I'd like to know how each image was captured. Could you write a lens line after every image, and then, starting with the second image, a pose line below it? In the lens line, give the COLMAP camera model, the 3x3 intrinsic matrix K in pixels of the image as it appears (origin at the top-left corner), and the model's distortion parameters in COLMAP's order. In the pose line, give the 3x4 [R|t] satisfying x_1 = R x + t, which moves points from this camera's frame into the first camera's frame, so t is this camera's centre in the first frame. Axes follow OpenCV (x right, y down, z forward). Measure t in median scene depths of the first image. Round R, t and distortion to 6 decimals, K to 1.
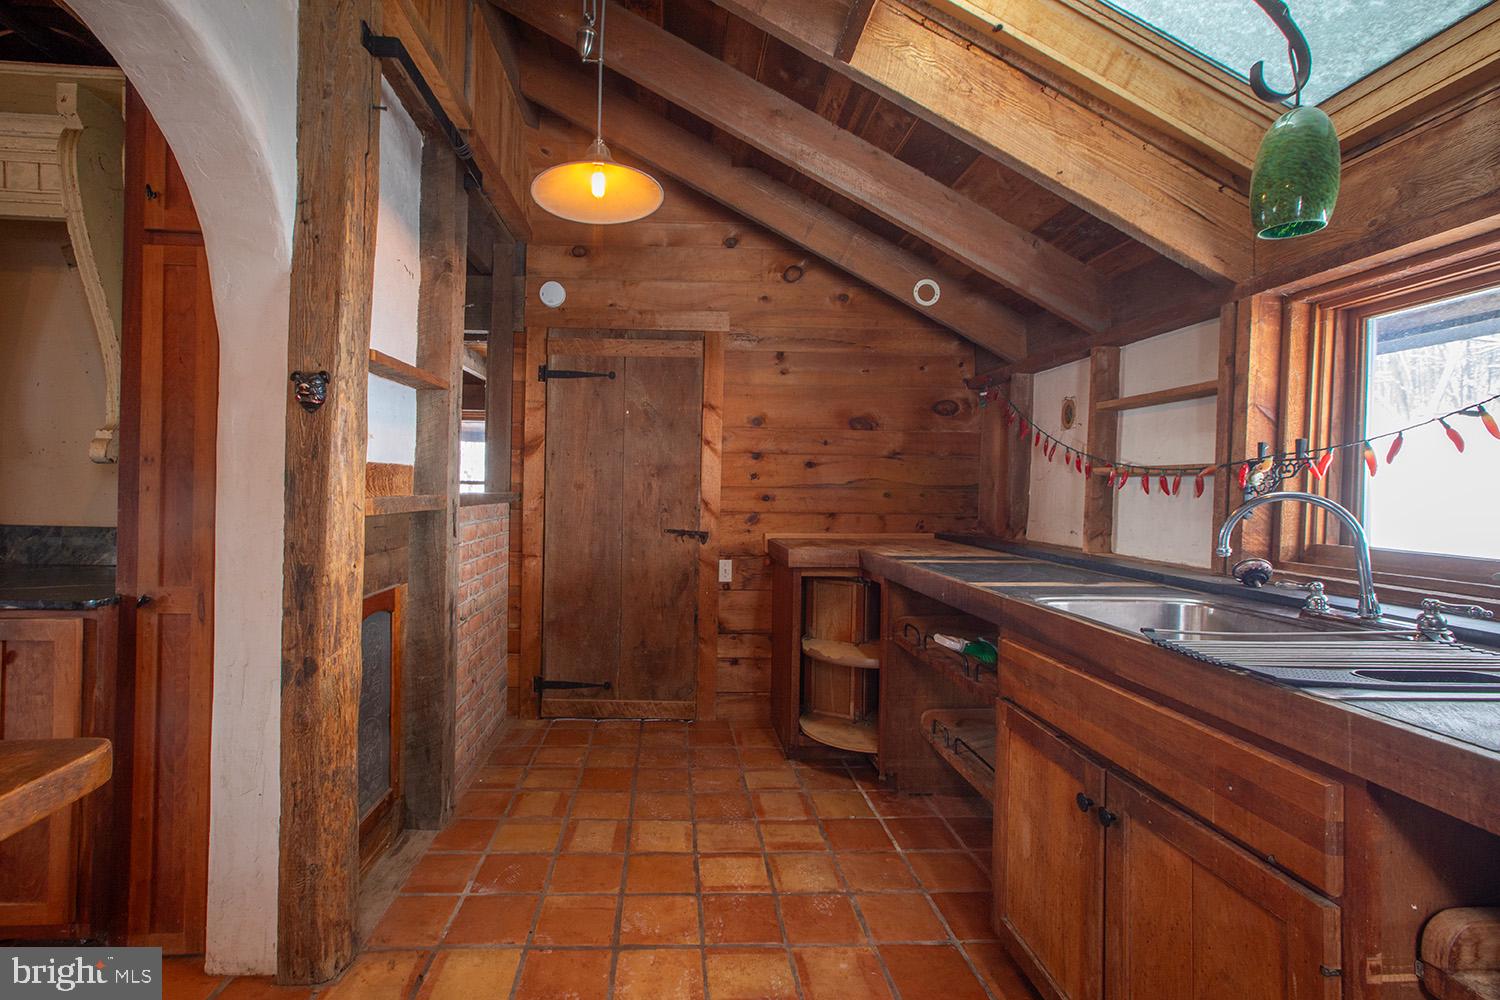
lens RADIAL K [[676.3, 0, 674.7], [0, 676.3, 485.2], [0, 0, 1]] dist [-0.018076, 0.003941]
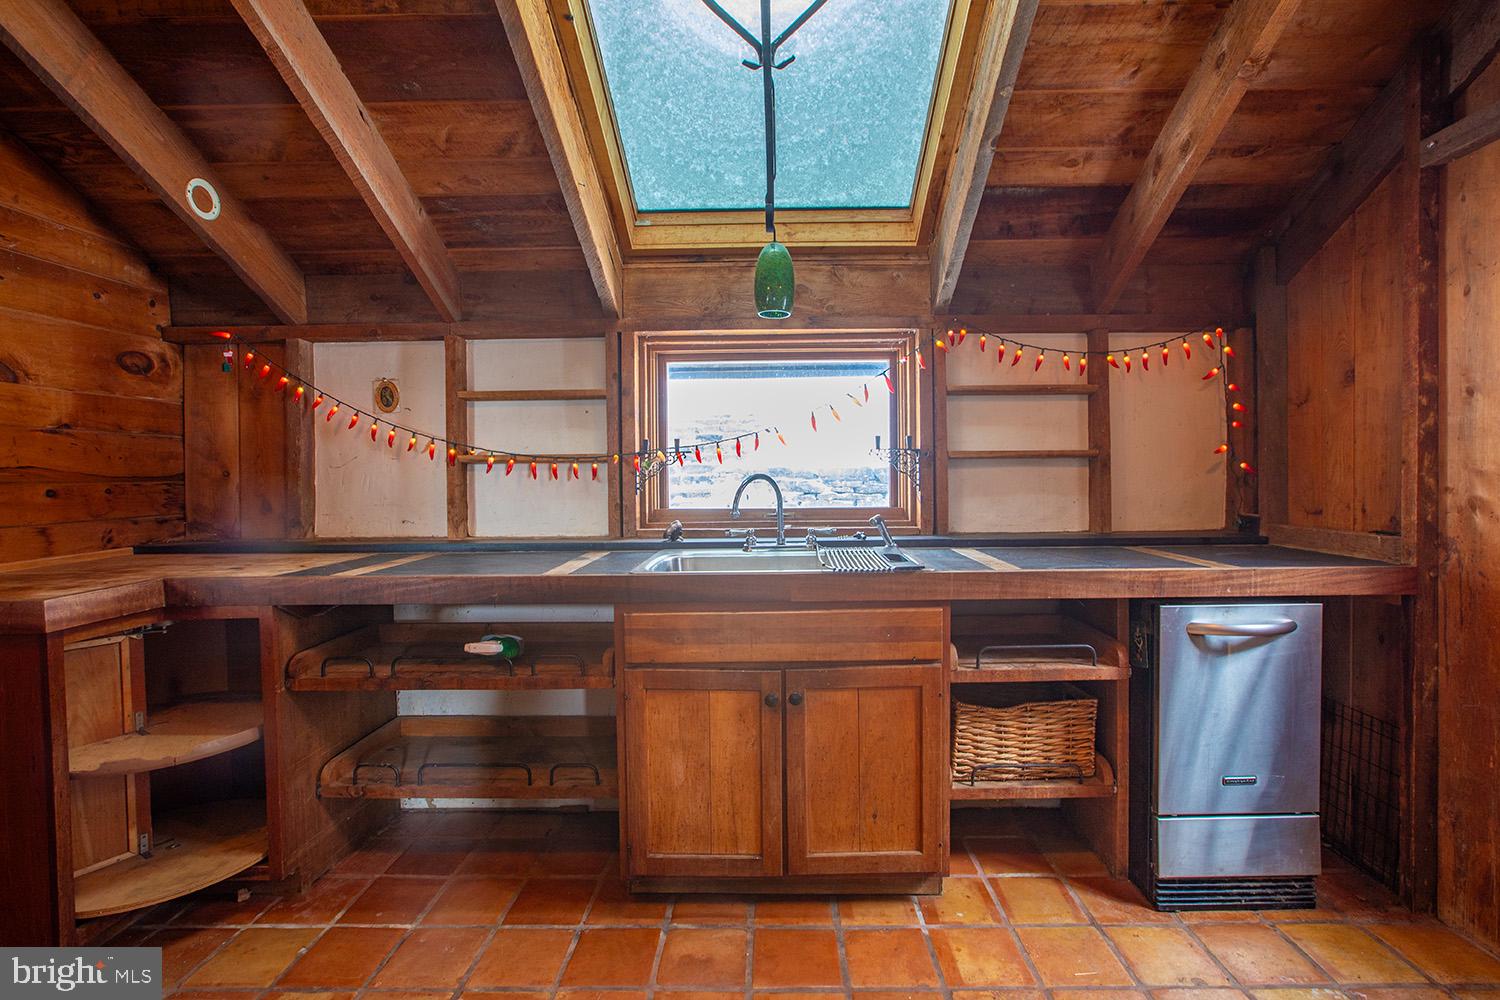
lens RADIAL K [[676.3, 0, 779.0], [0, 676.3, 500.6], [0, 0, 1]] dist [-0.018076, 0.003941]
pose [[0.029836, -0.054930, 0.998044, -0.396293], [0.010051, 0.998455, 0.054652, -0.007767], [-0.999504, 0.008401, 0.030342, 0.487303]]
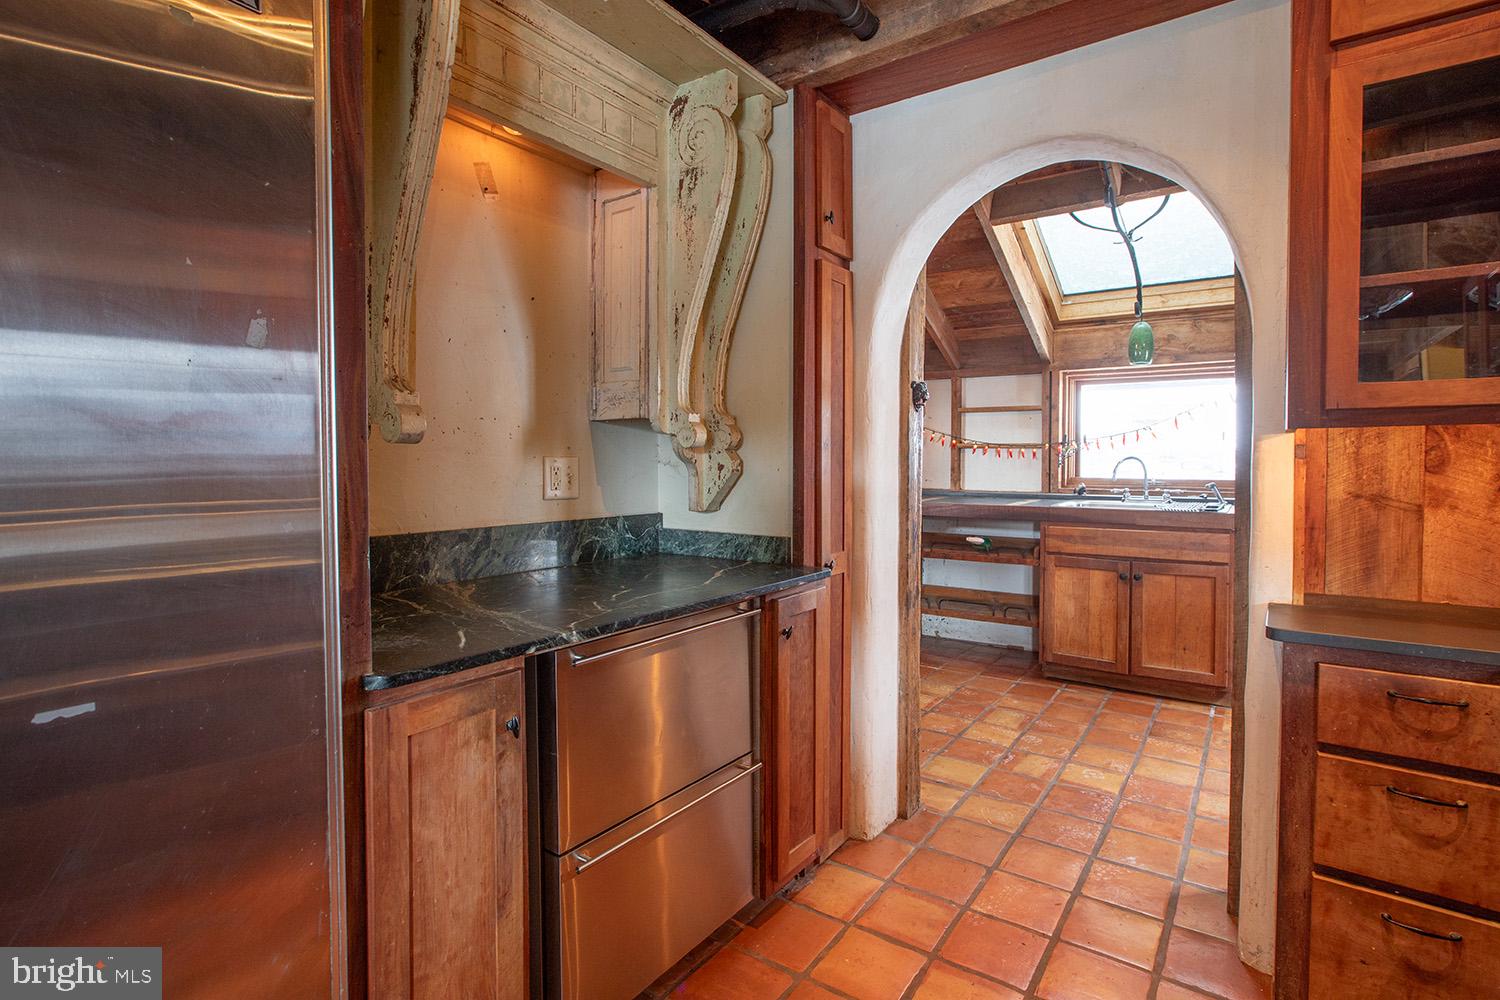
lens RADIAL K [[717.9, 0, 792.3], [0, 717.9, 474.4], [0, 0, 1]] dist [-0.025056, 0.013613]
pose [[0.592141, -0.038603, 0.804910, -1.234901], [0.011882, 0.999162, 0.039178, -0.024974], [-0.805747, -0.013635, 0.592103, 0.205708]]
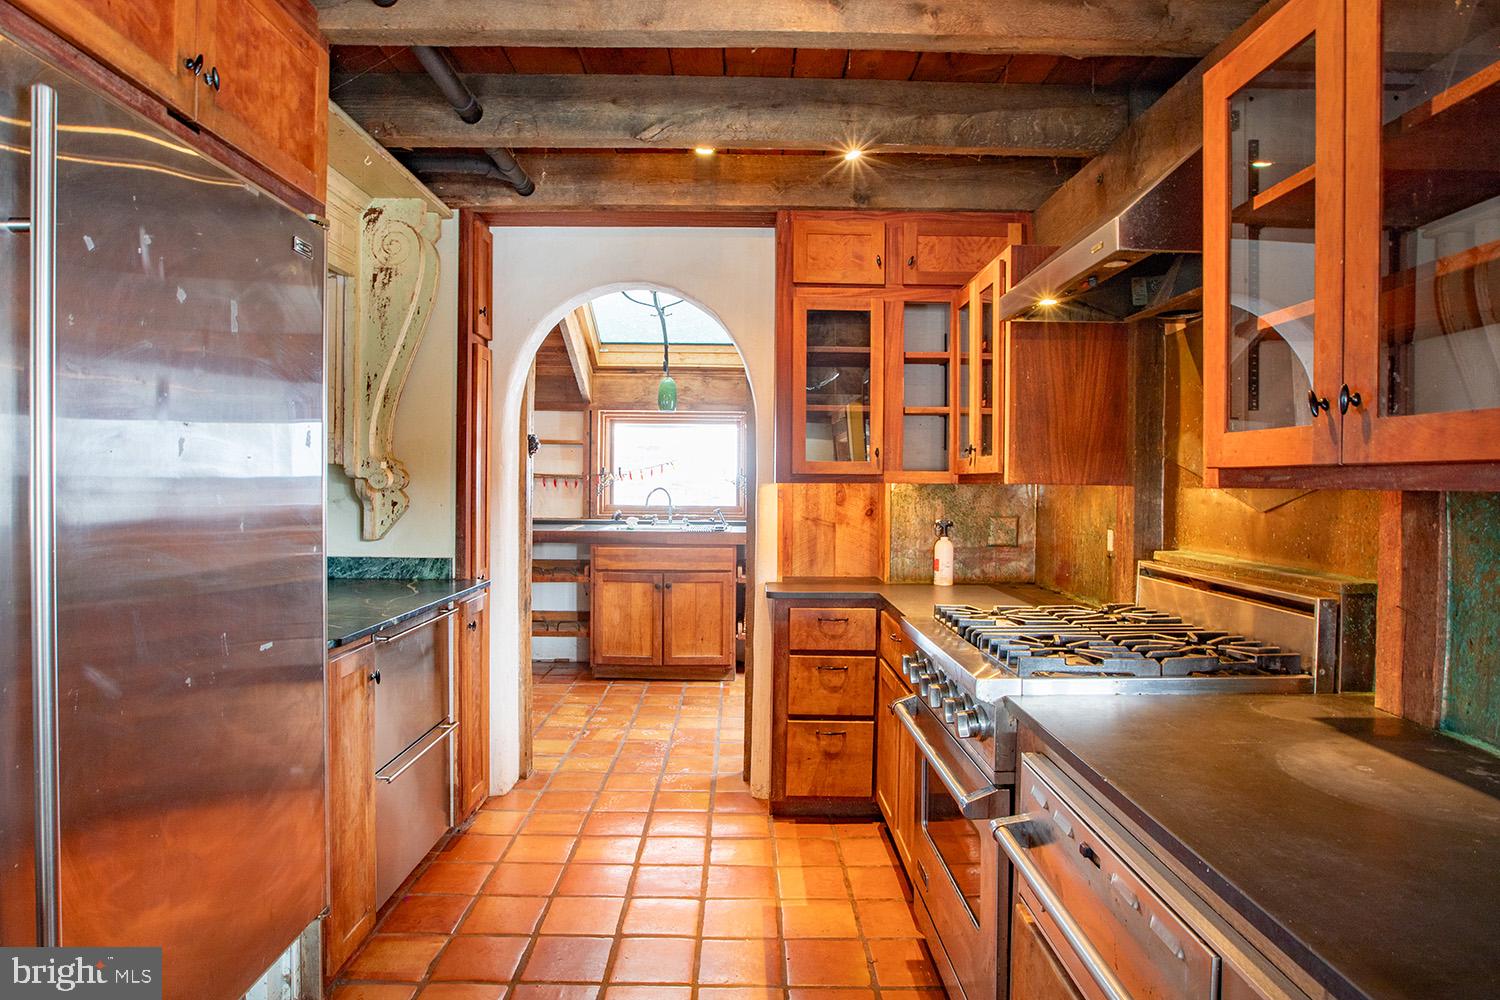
lens RADIAL K [[889.5, 0, 728.8], [0, 889.5, 490.2], [0, 0, 1]] dist [-0.040978, 0.000124]
pose [[0.058024, -0.034046, 0.997734, -1.873124], [-0.008016, 0.999370, 0.034568, -0.070445], [-0.998283, -0.010004, 0.057715, 0.217096]]
